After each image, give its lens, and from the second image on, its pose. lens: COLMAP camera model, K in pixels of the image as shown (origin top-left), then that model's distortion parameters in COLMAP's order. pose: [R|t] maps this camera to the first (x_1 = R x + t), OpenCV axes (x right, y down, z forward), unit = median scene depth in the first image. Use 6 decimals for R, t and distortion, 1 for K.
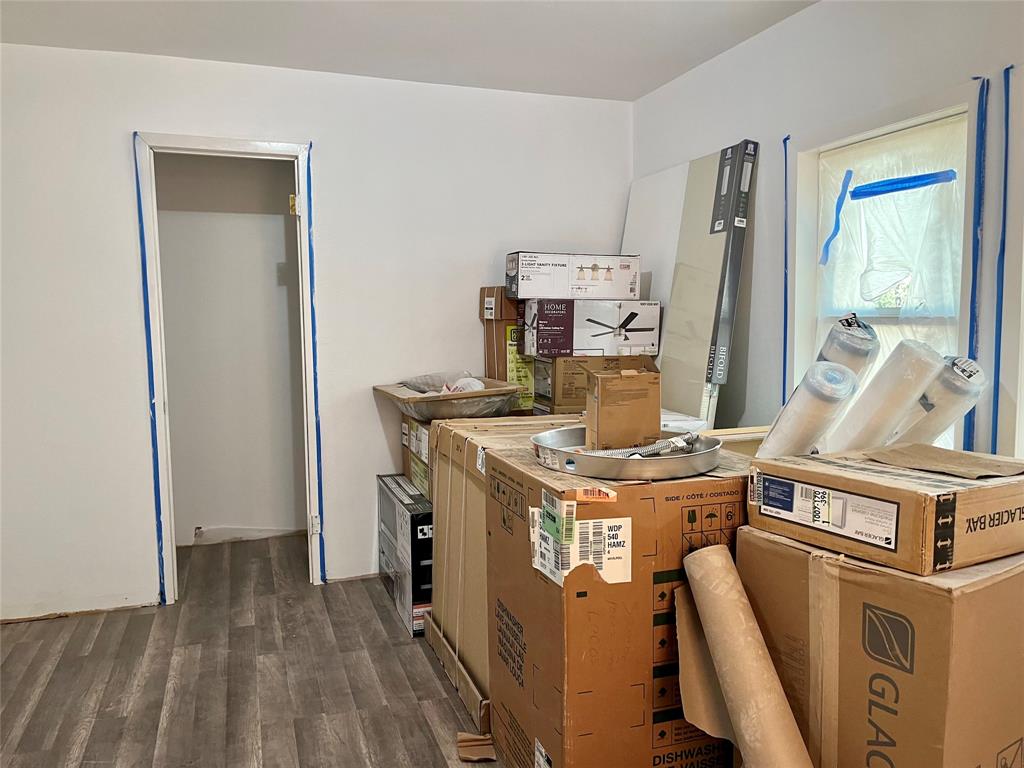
lens RADIAL K [[780.0, 0, 518.0], [0, 780.0, 389.3], [0, 0, 1]] dist [0.066218, -0.082804]
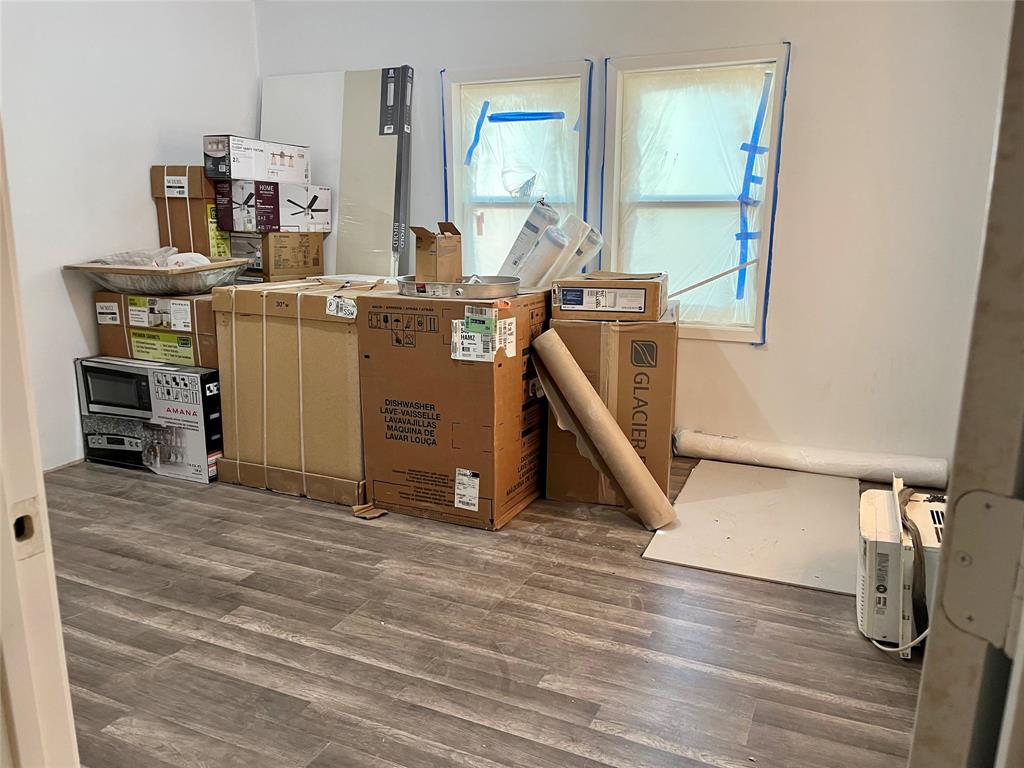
lens RADIAL K [[780.0, 0, 518.0], [0, 780.0, 389.3], [0, 0, 1]] dist [0.066218, -0.082804]
pose [[0.688419, -0.145631, 0.710543, -0.617008], [0.056433, 0.987420, 0.147704, 0.040853], [-0.723115, -0.061584, 0.687977, -0.093109]]
